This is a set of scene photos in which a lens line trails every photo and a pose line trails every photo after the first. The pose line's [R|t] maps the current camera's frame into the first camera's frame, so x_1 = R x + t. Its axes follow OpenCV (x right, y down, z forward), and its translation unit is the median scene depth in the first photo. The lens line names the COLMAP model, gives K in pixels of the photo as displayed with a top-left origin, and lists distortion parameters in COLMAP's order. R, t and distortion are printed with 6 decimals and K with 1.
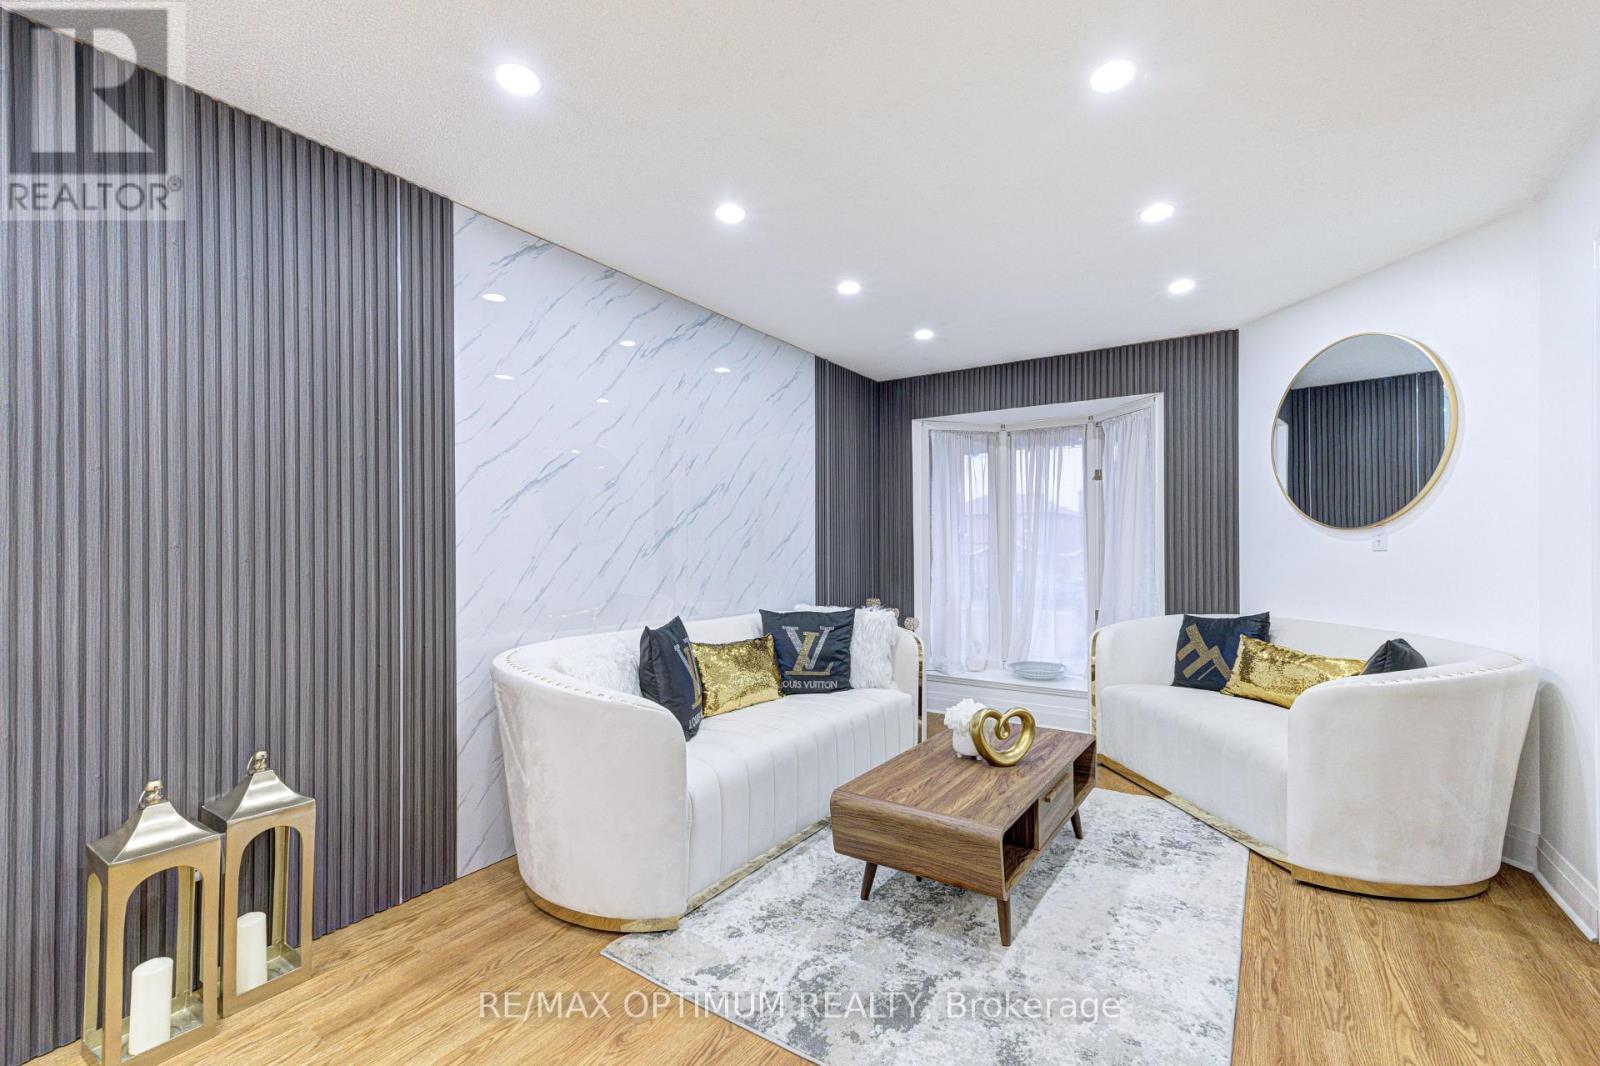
lens RADIAL K [[690.0, 0, 797.8], [0, 690.0, 537.1], [0, 0, 1]] dist [0.008803, 0.000063]
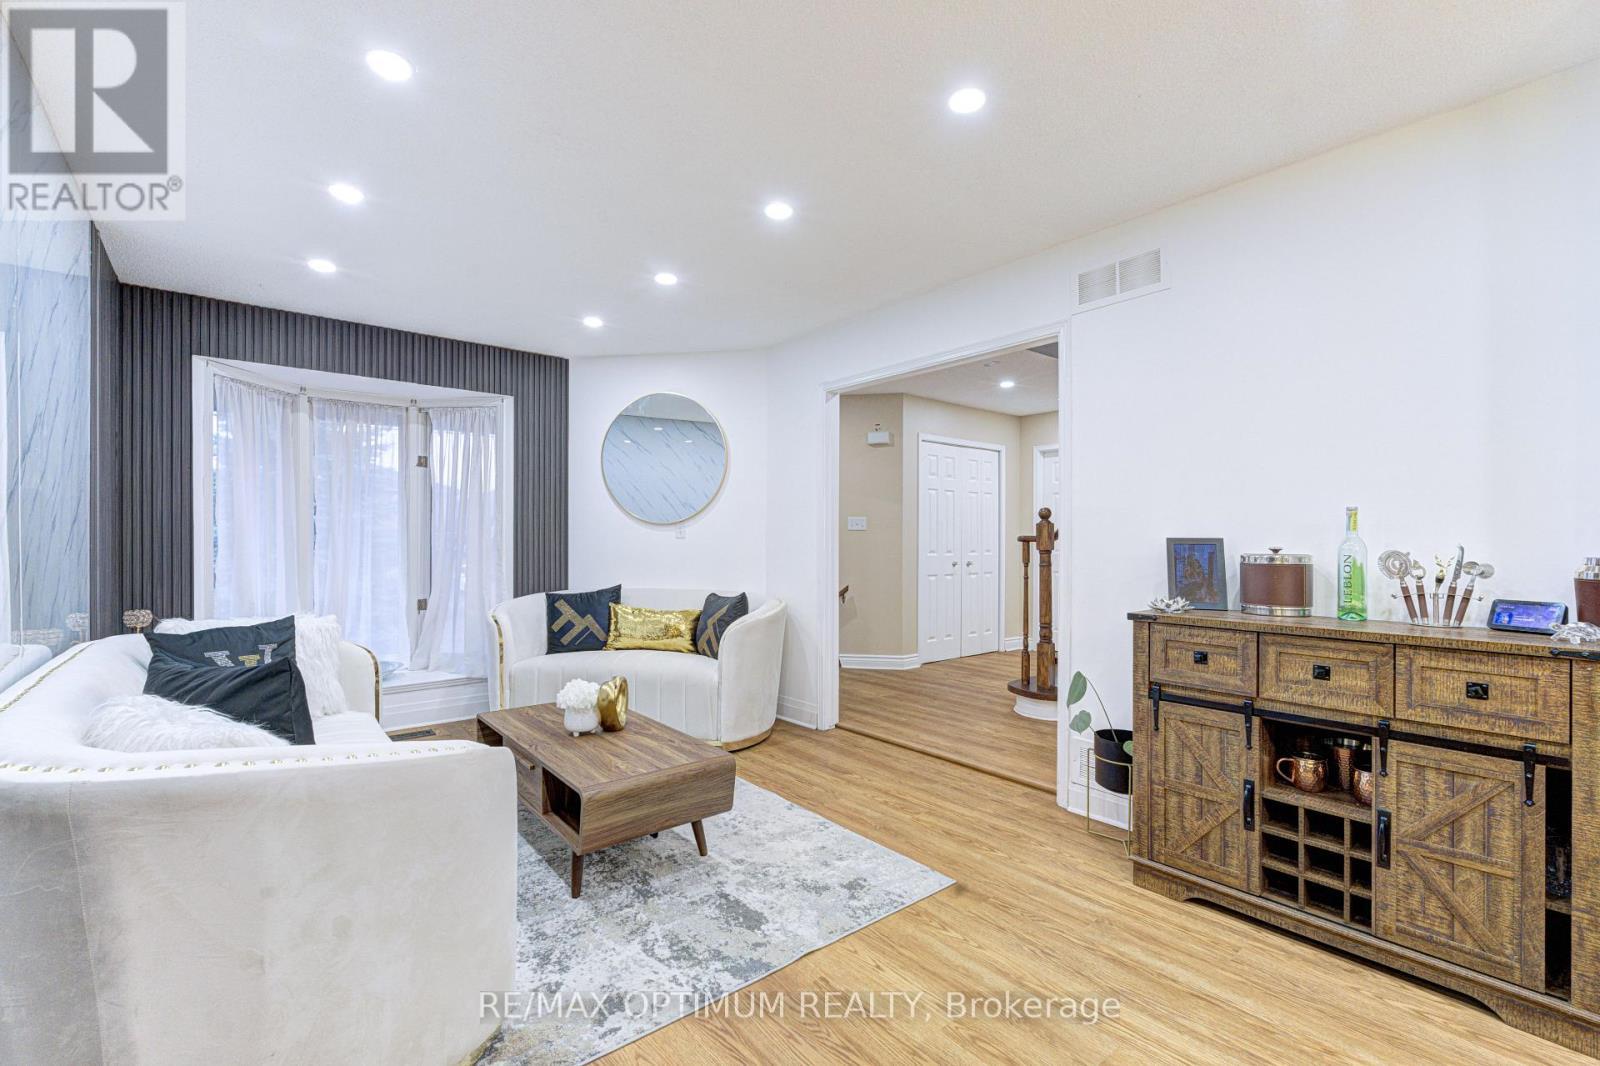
lens RADIAL K [[696.1, 0, 800.0], [0, 696.1, 533.0], [0, 0, 1]] dist [-0.023142, 0.000380]
pose [[0.279135, 0.010503, 0.960194, -0.776367], [-0.015346, 0.999861, -0.006476, 0.020618], [-0.960129, -0.012927, 0.279257, 0.462168]]
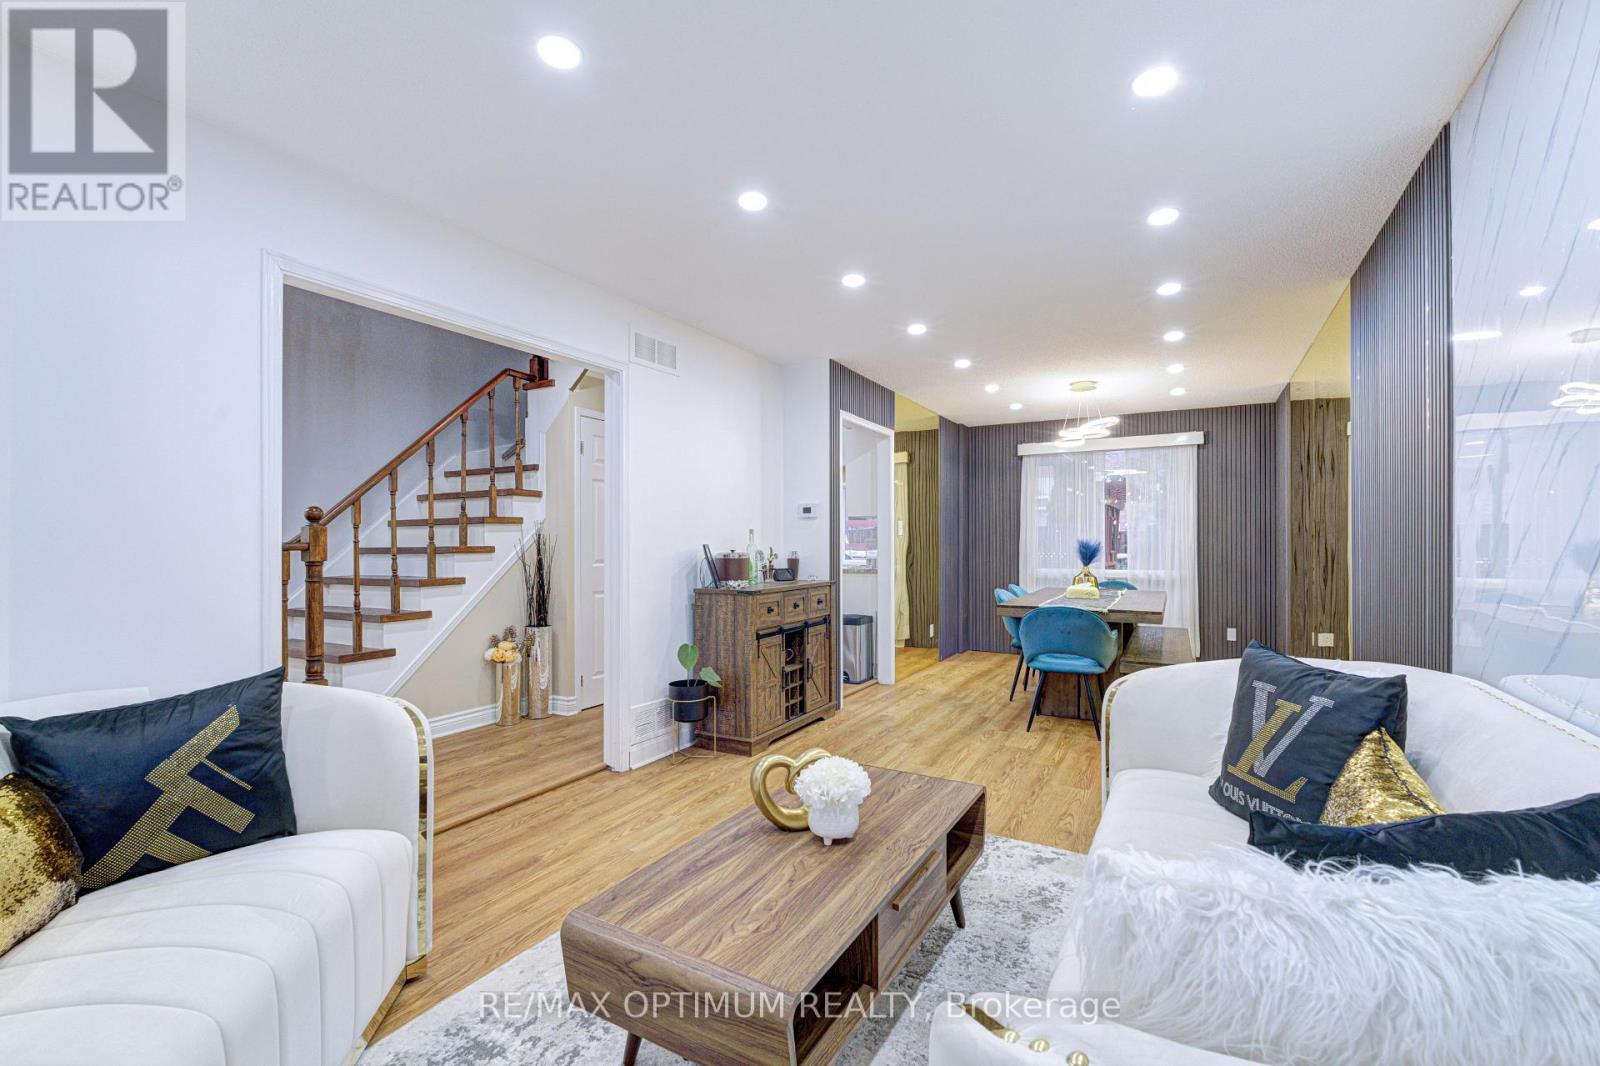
lens RADIAL K [[690.0, 0, 797.8], [0, 690.0, 537.1], [0, 0, 1]] dist [0.008803, 0.000063]
pose [[-0.996710, 0.003483, -0.080970, 0.404220], [0.004845, 0.999850, -0.016623, 0.023075], [0.080900, -0.016960, -0.996578, 1.998064]]
